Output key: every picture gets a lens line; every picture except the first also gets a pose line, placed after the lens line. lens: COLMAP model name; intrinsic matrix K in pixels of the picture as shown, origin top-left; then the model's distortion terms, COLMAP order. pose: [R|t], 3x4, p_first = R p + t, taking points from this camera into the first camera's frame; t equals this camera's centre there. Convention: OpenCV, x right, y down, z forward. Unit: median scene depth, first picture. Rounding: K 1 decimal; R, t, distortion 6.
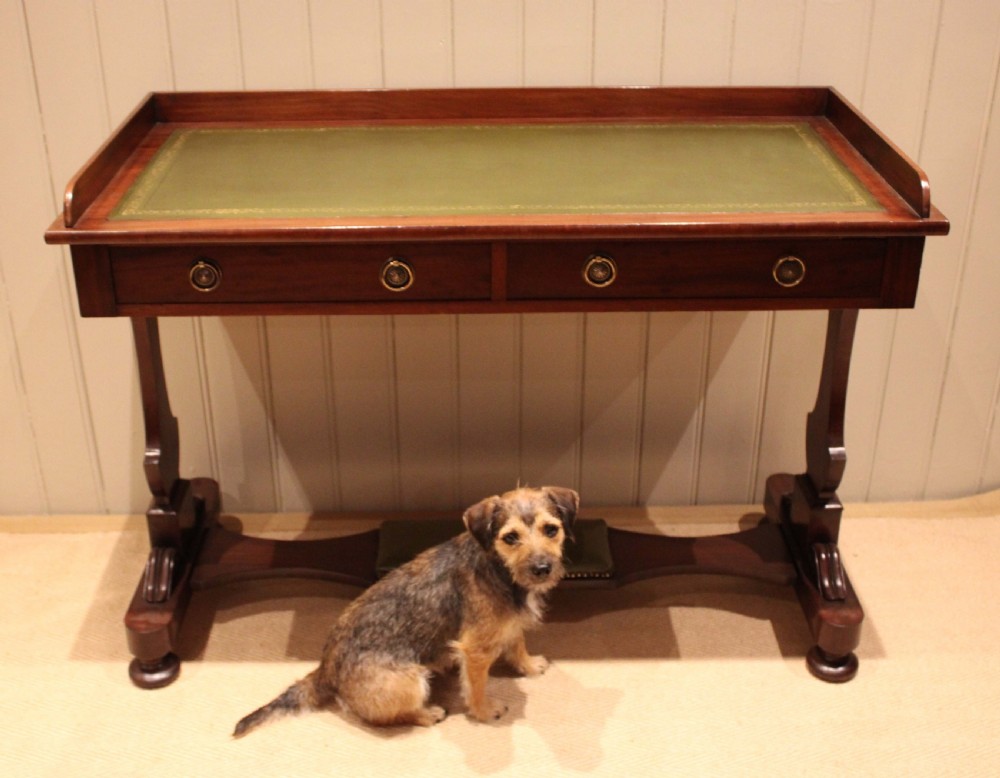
lens RADIAL K [[1256.4, 0, 490.5], [0, 1256.4, 396.8], [0, 0, 1]] dist [-0.084114, 0.002276]
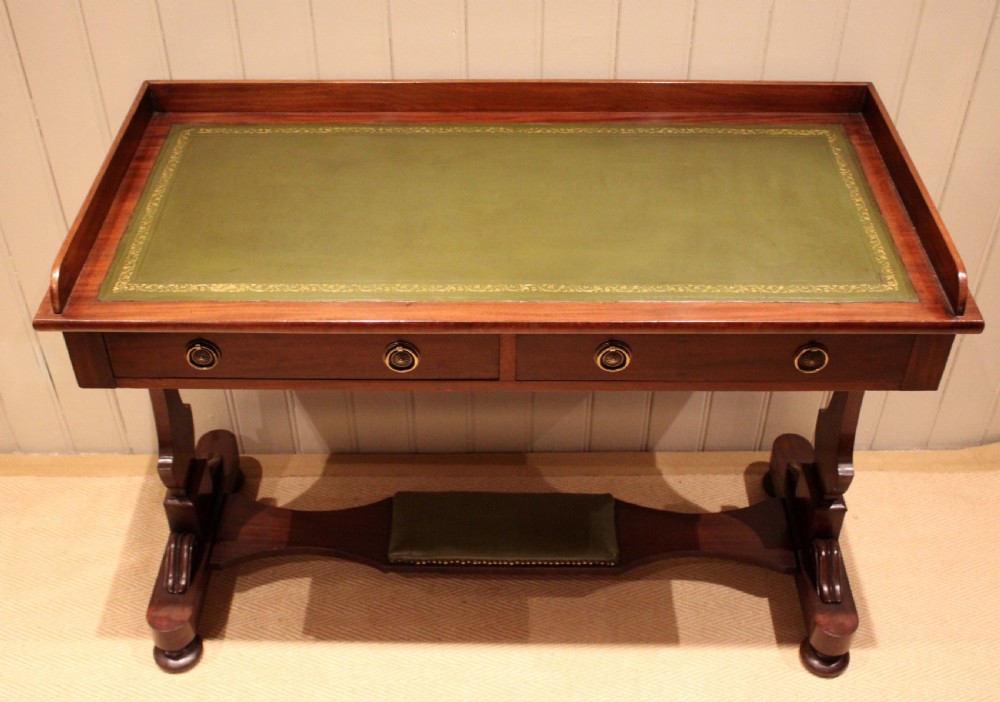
lens RADIAL K [[1169.1, 0, 500.0], [0, 1169.1, 351.0], [0, 0, 1]] dist [-0.079375, 0.015958]
pose [[0.999775, 0.017328, -0.012231, 0.009538], [-0.014164, 0.974683, 0.223144, -0.245963], [0.015788, -0.222921, 0.974709, 0.104831]]
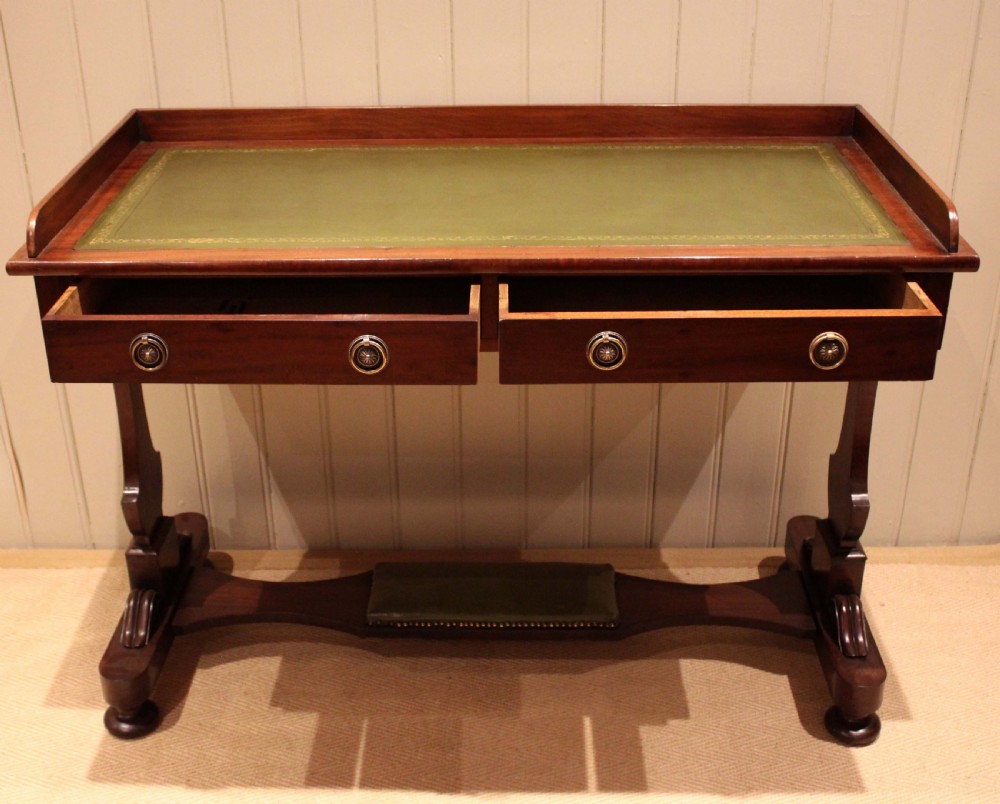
lens RADIAL K [[1287.8, 0, 484.6], [0, 1287.8, 408.1], [0, 0, 1]] dist [-0.077909, -0.010684]
pose [[0.999334, 0.009974, -0.035101, 0.030349], [-0.009918, 0.999949, 0.001761, -0.021690], [0.035117, -0.001412, 0.999382, 0.037317]]
